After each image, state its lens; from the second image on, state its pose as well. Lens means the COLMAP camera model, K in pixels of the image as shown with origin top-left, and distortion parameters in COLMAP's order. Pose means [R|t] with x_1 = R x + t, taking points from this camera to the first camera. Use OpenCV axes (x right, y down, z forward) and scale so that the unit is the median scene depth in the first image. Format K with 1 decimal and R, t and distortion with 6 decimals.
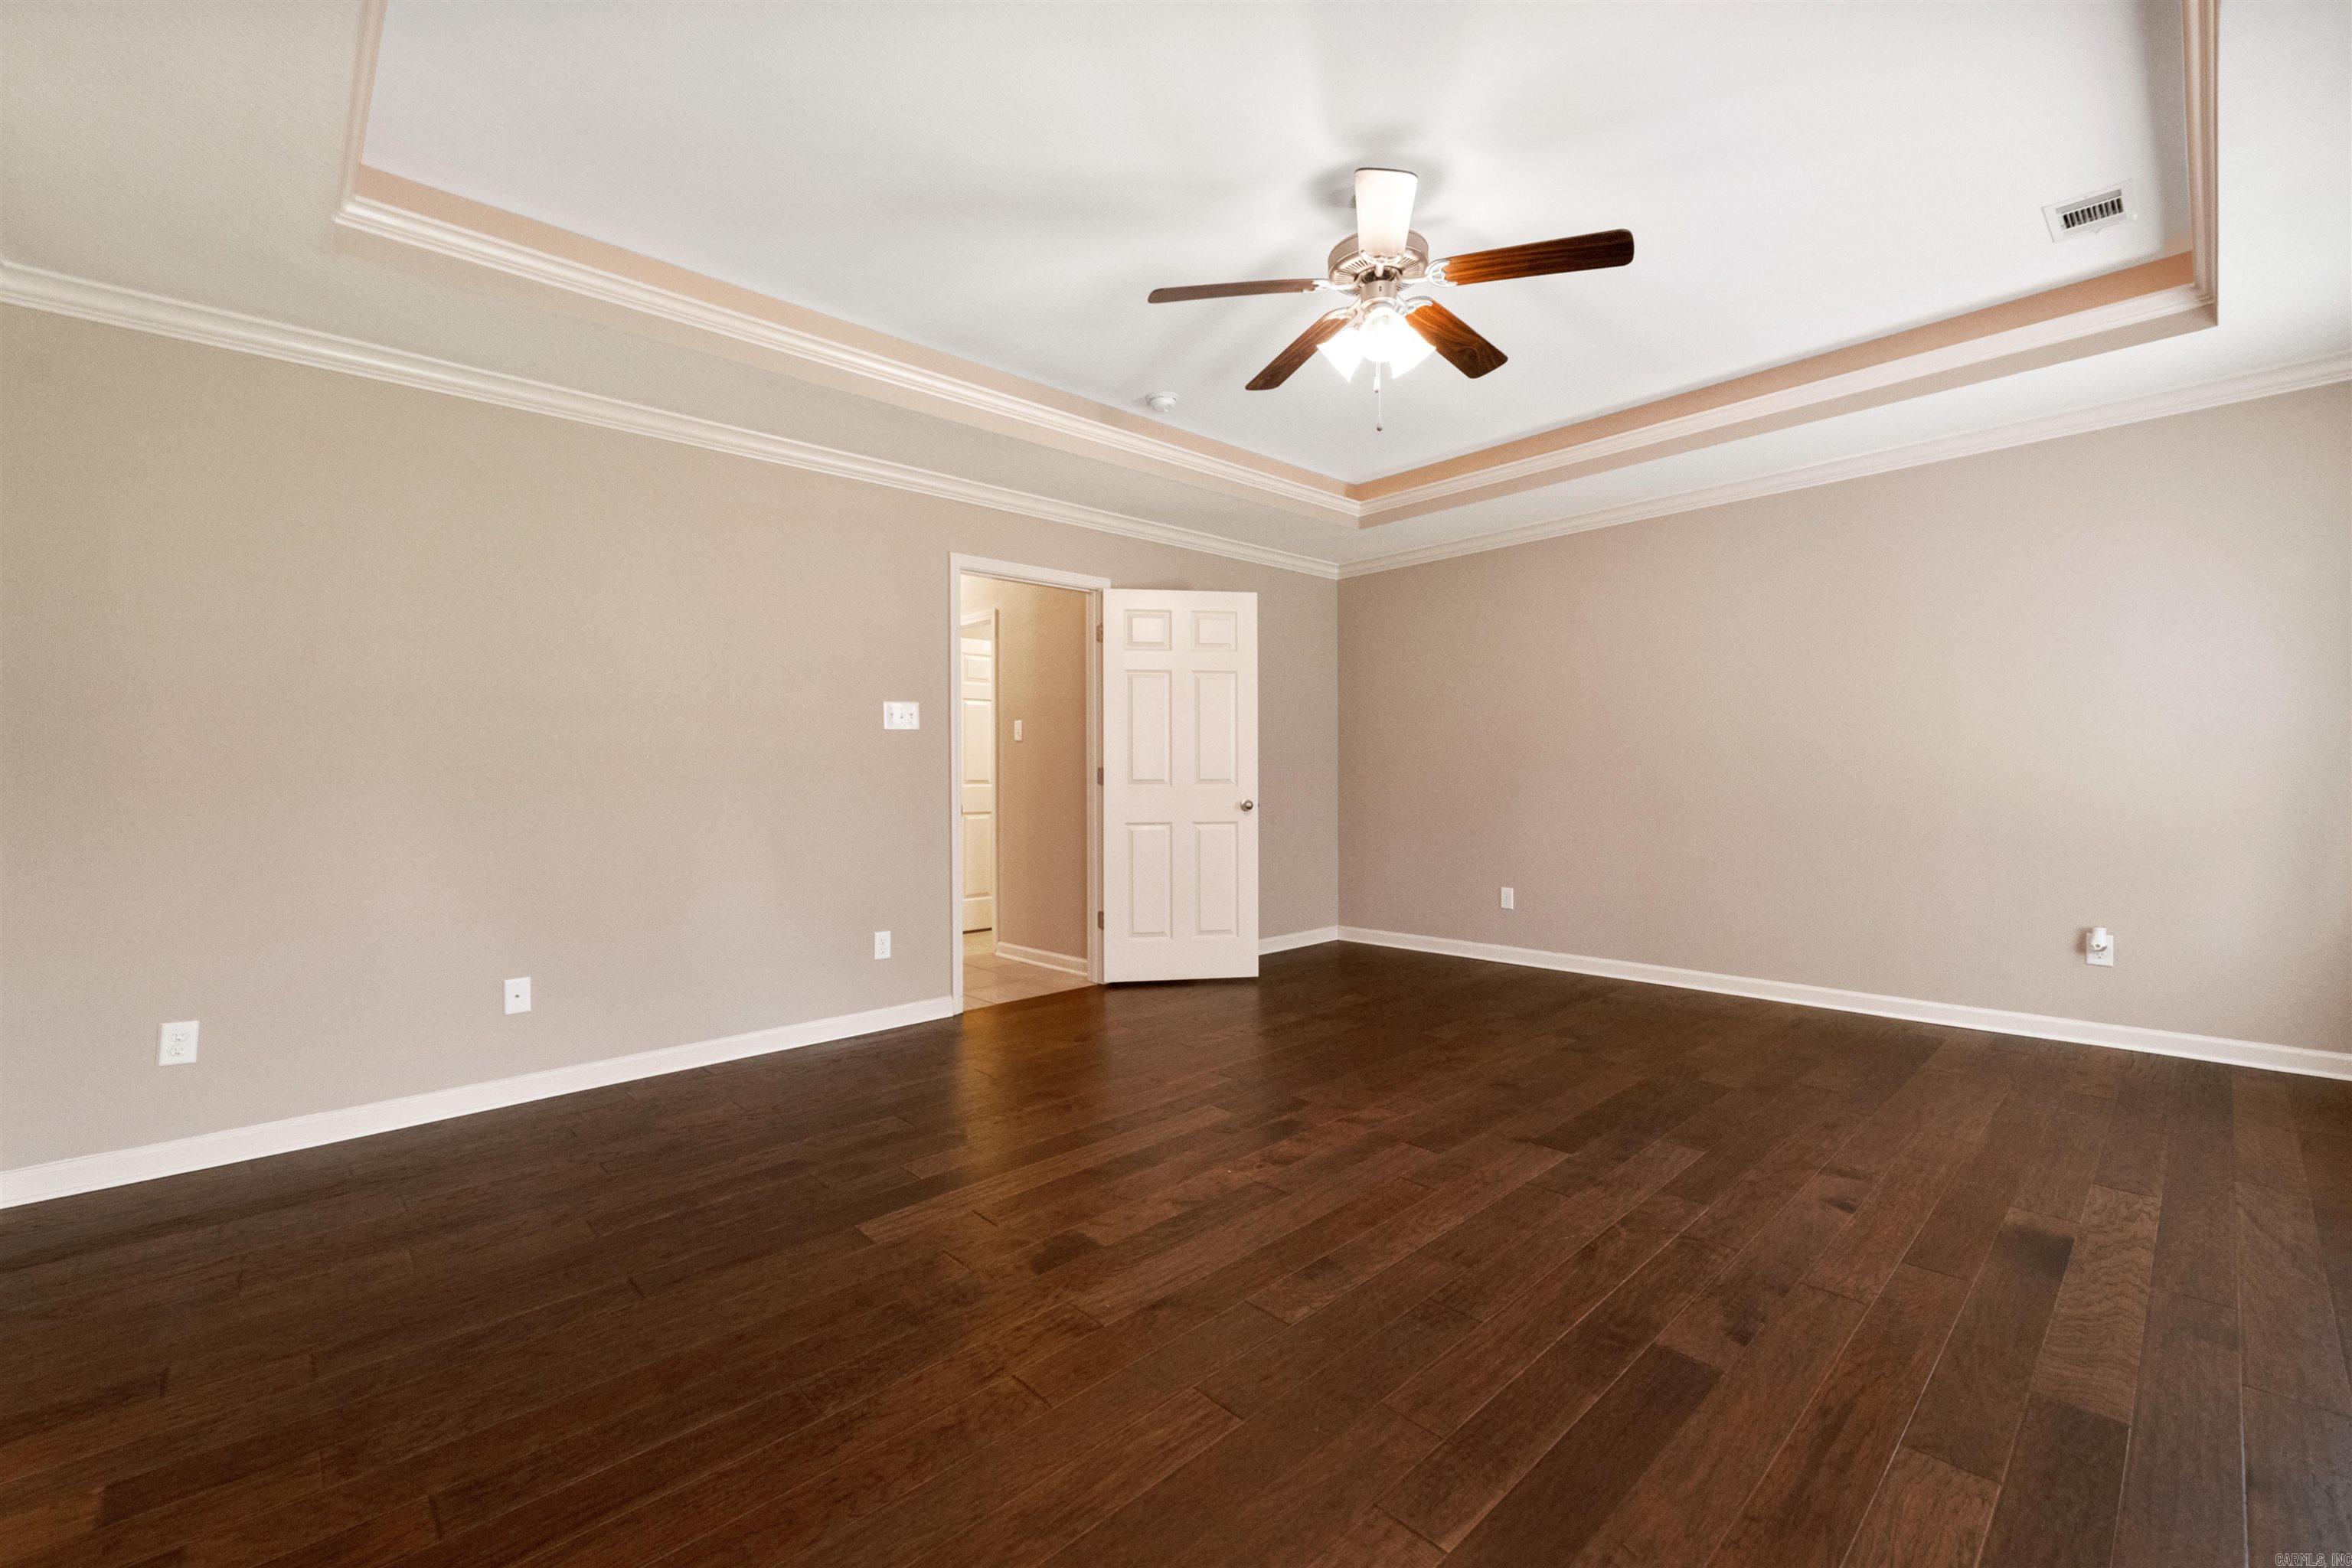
lens RADIAL K [[970.7, 0, 1177.5], [0, 970.7, 779.6], [0, 0, 1]] dist [0.000885, -0.001512]
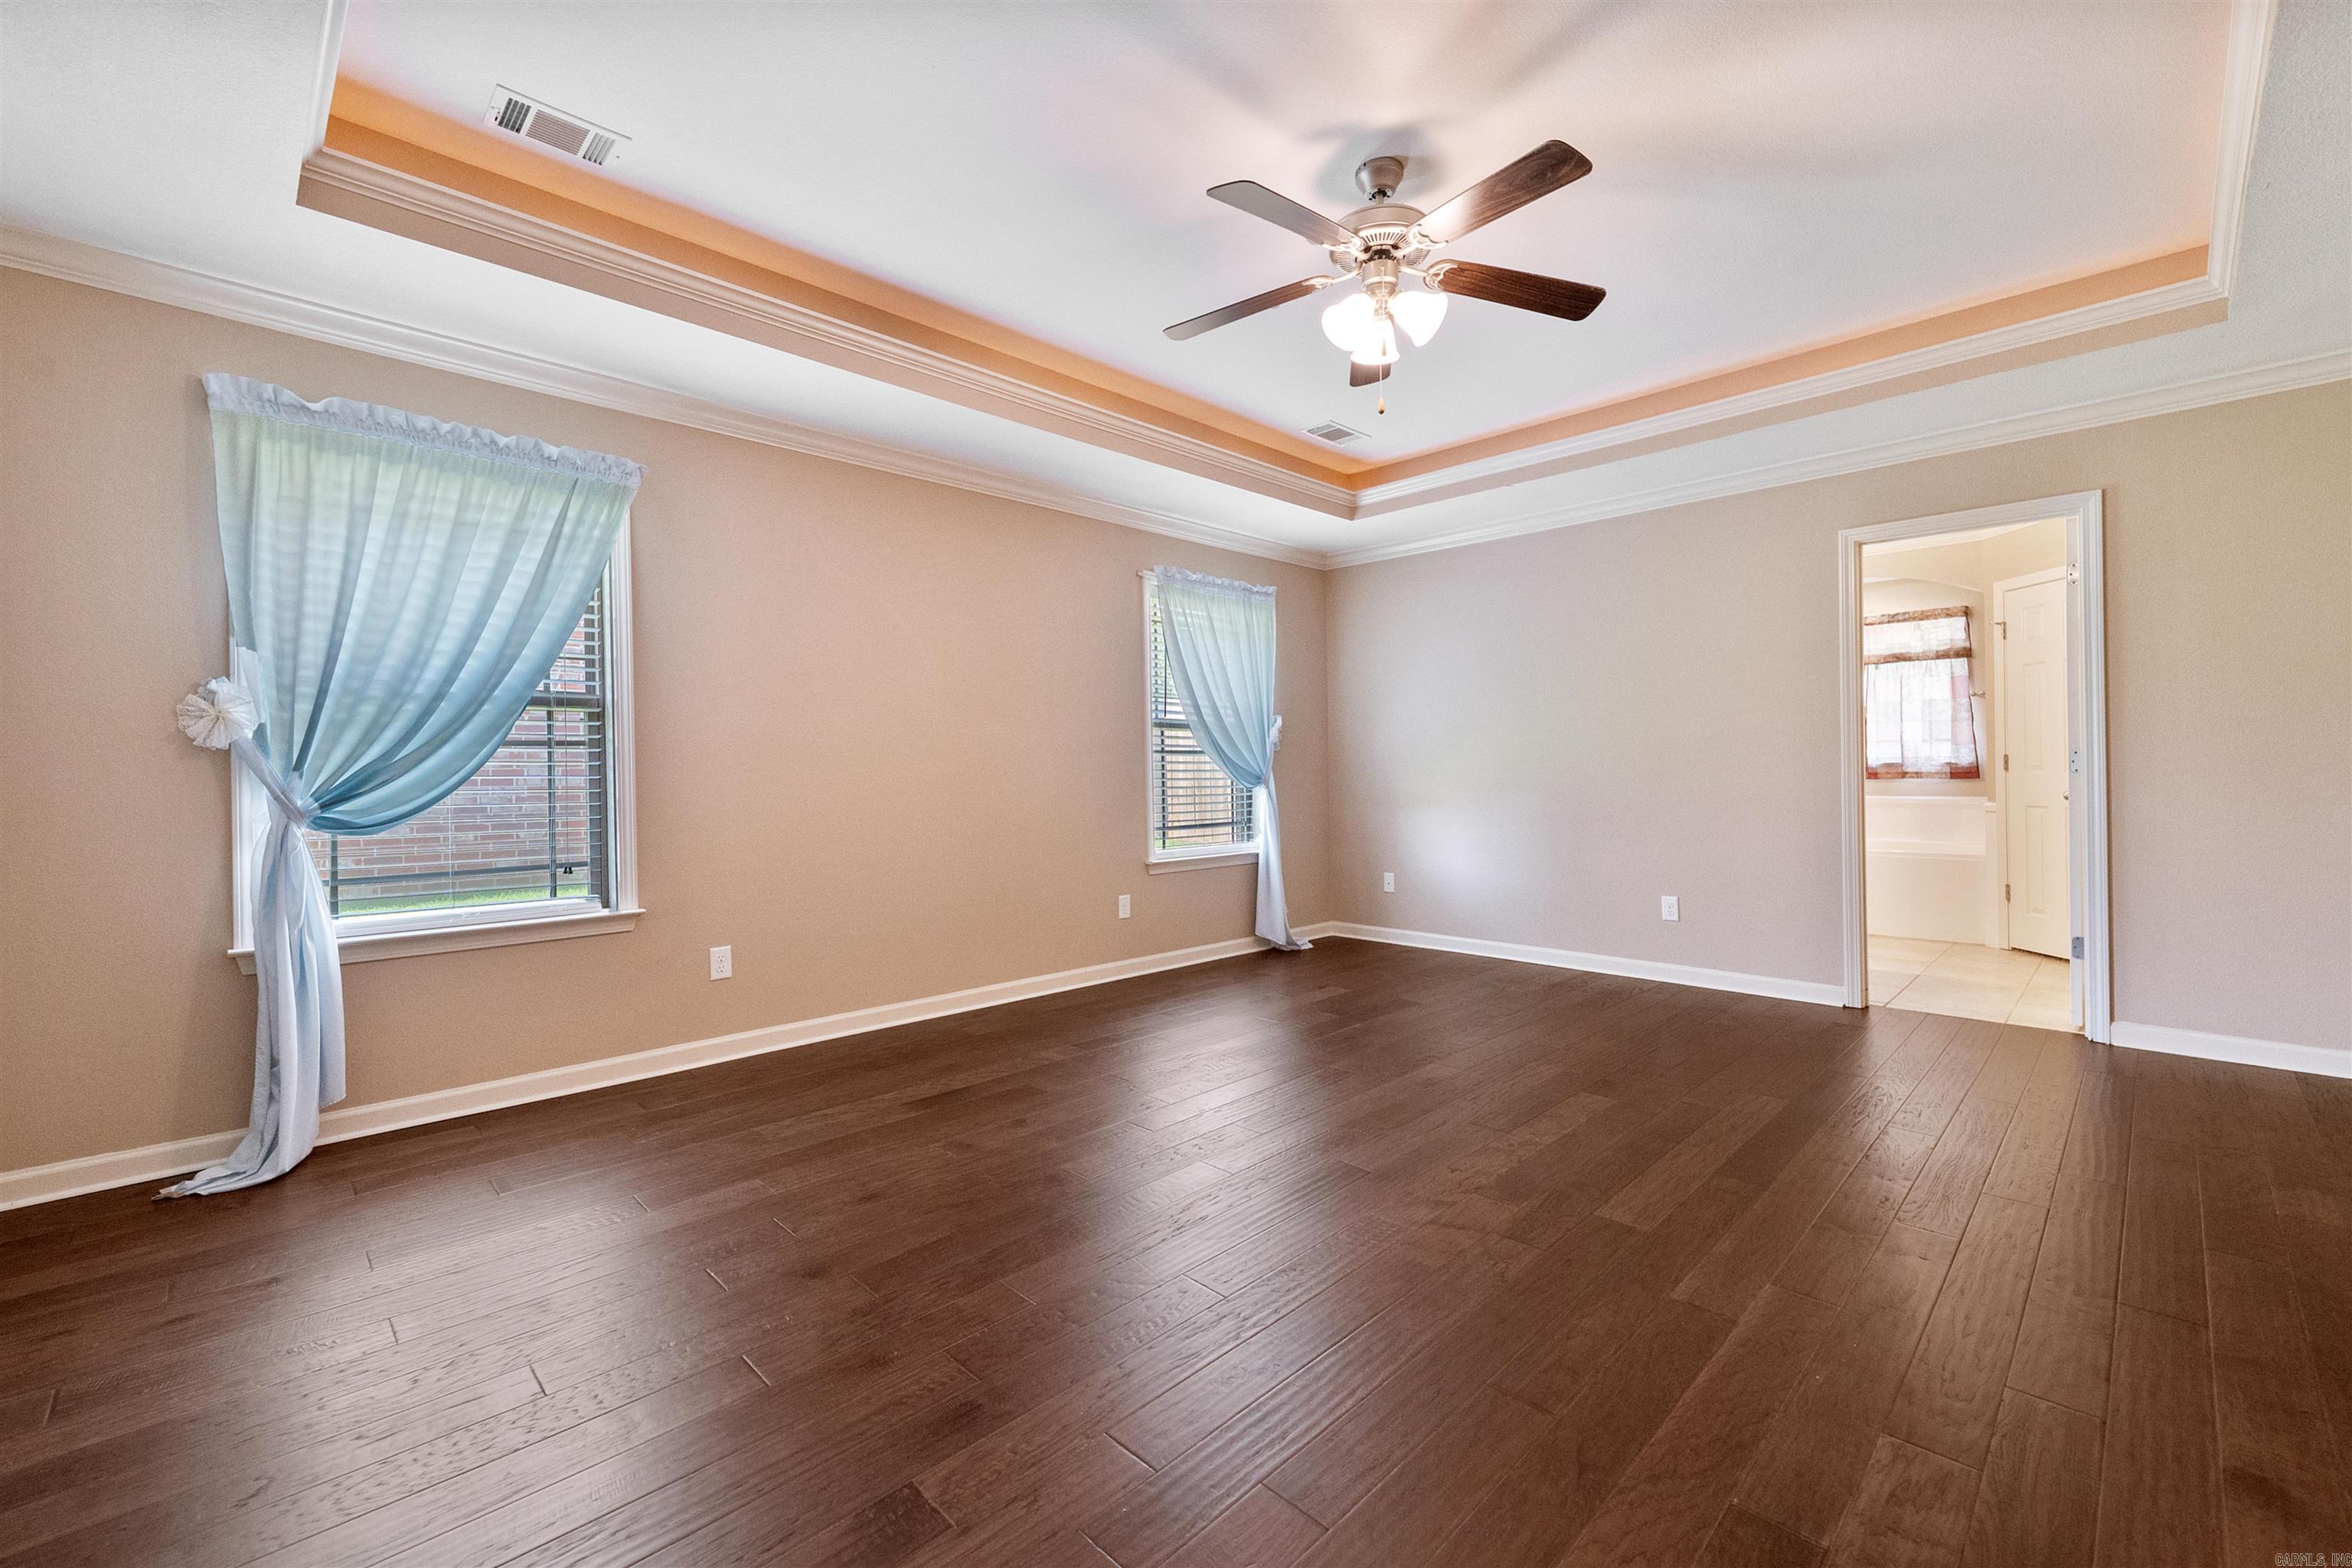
lens RADIAL K [[970.7, 0, 1177.2], [0, 970.7, 779.5], [0, 0, 1]] dist [0.000885, -0.001512]
pose [[-0.999196, 0.020444, -0.034498, 0.402926], [0.019742, 0.999594, 0.020564, -0.014762], [0.034904, 0.019866, -0.999193, 1.735046]]
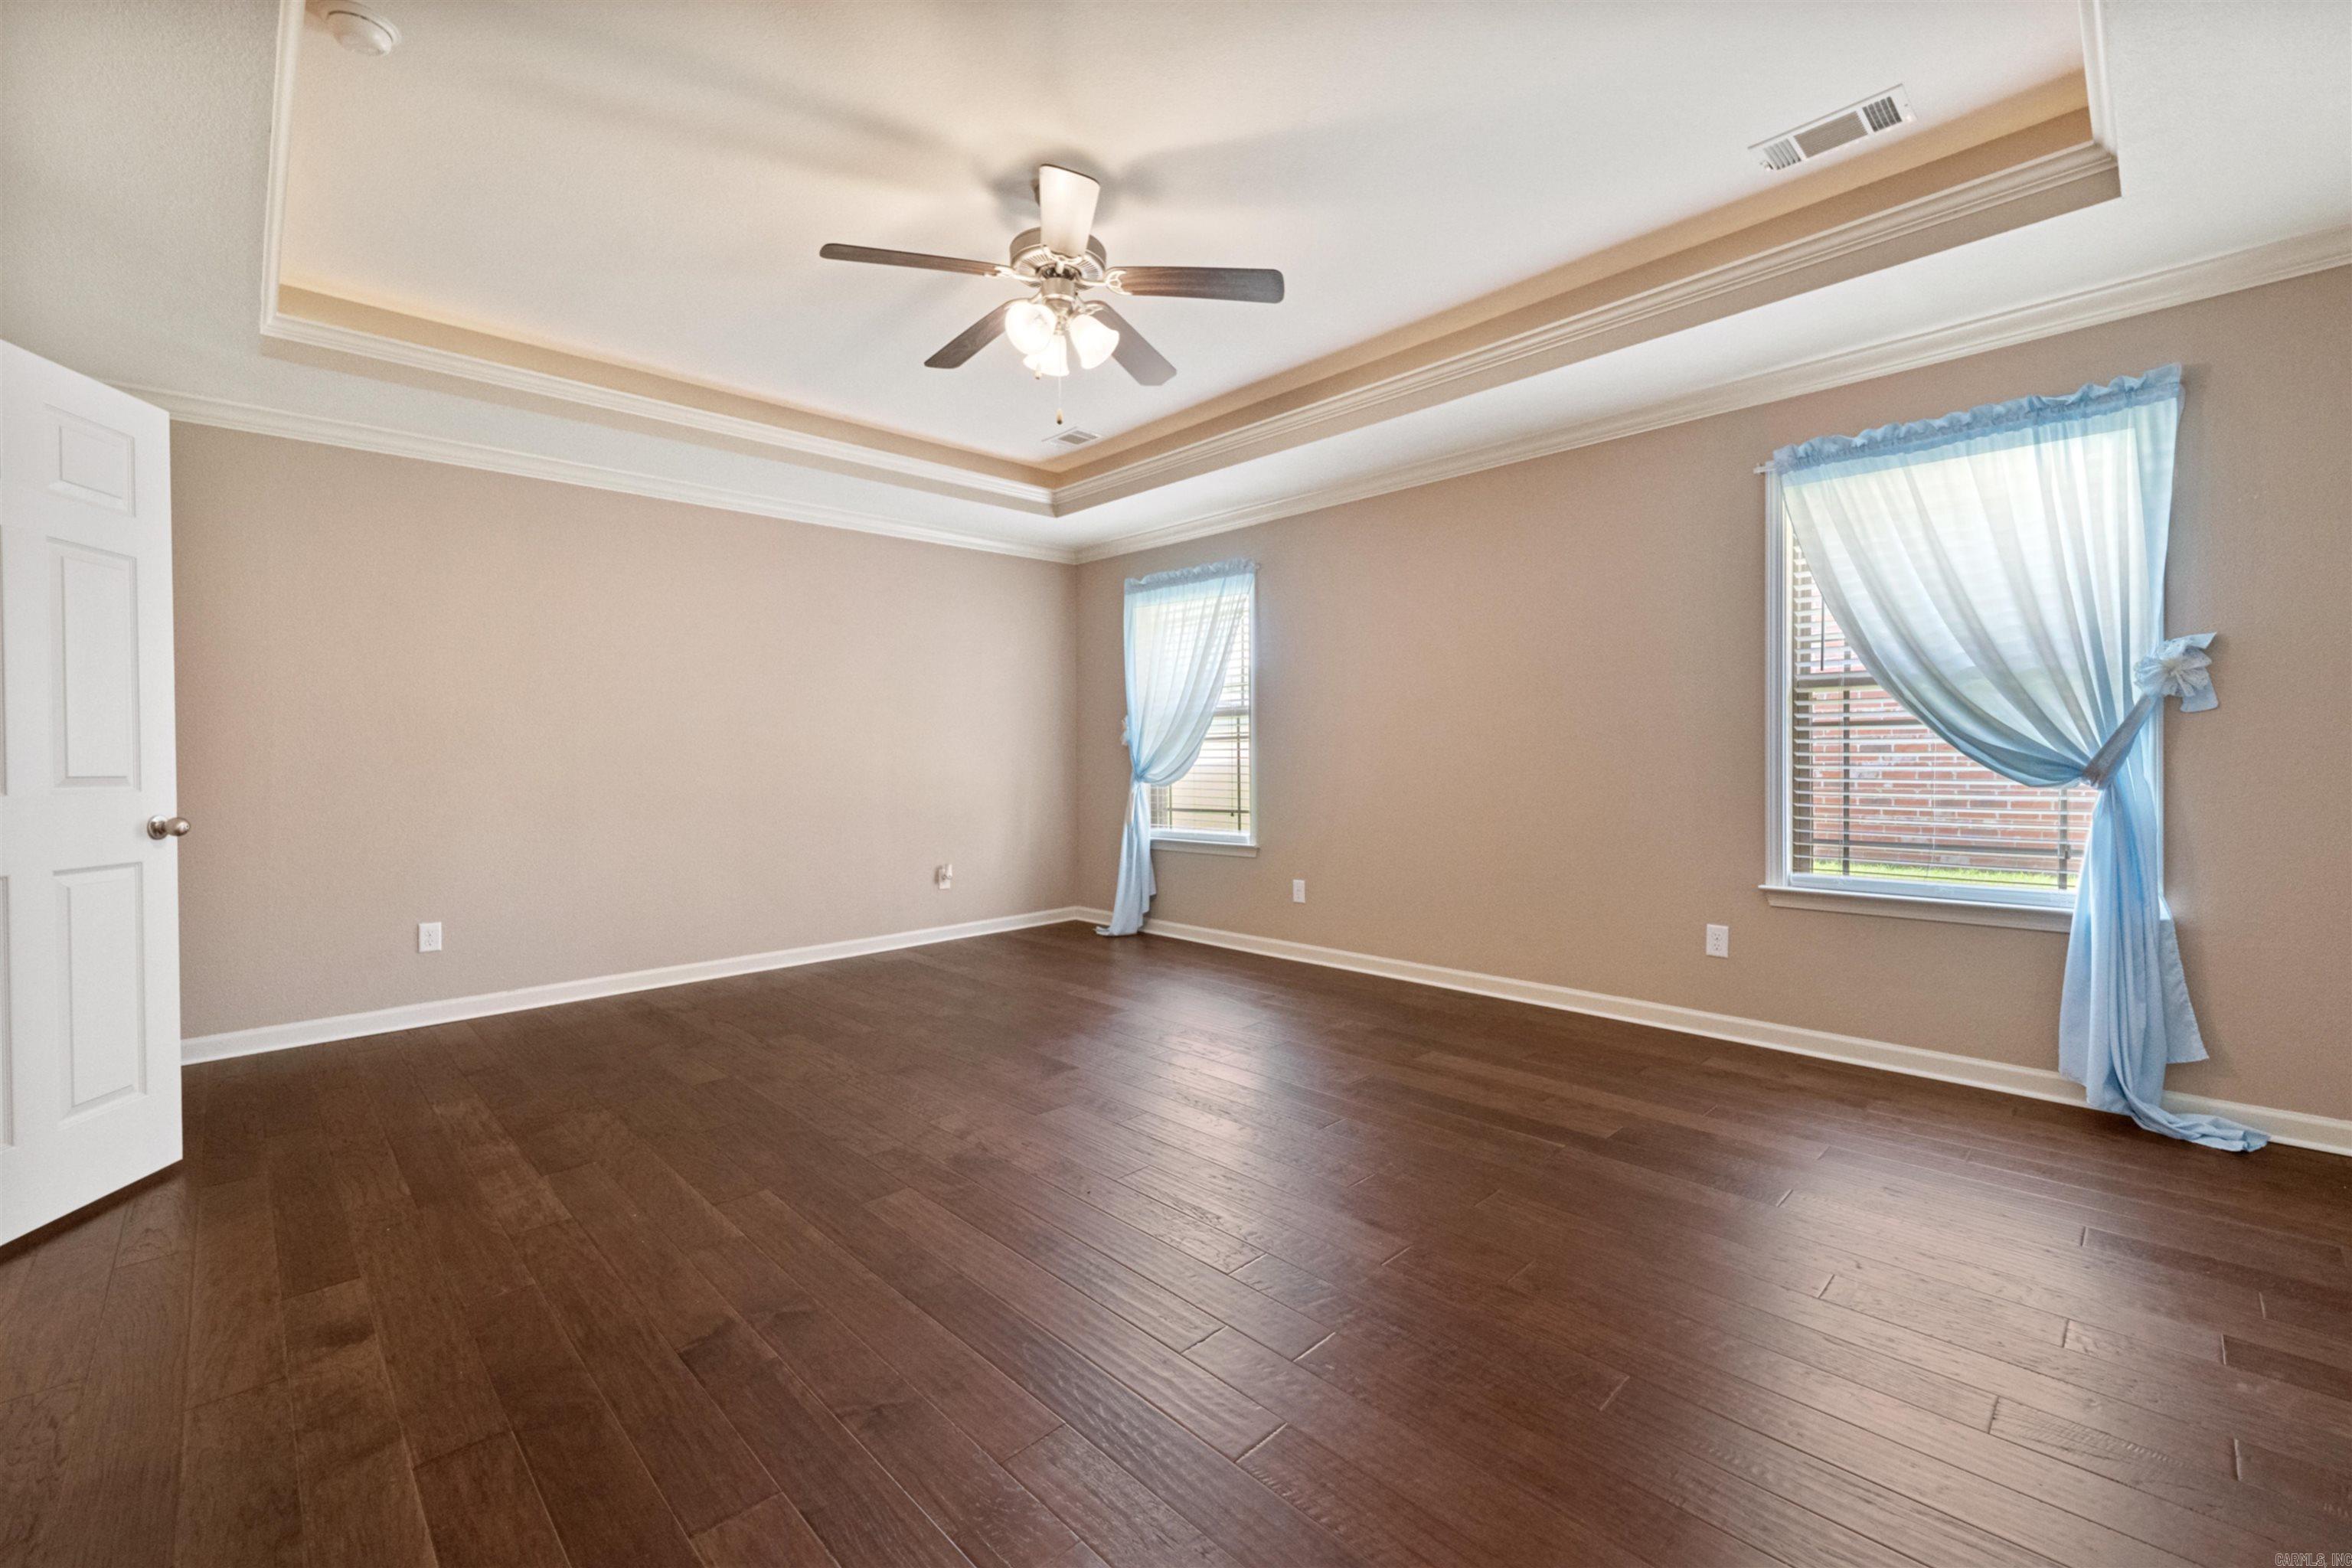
lens RADIAL K [[970.7, 0, 1172.9], [0, 970.7, 772.6], [0, 0, 1]] dist [0.000885, -0.001512]
pose [[-0.024458, -0.002400, 0.999698, -0.728663], [0.017005, 0.999851, 0.002817, 0.009340], [-0.999556, 0.017069, -0.024413, 0.800671]]
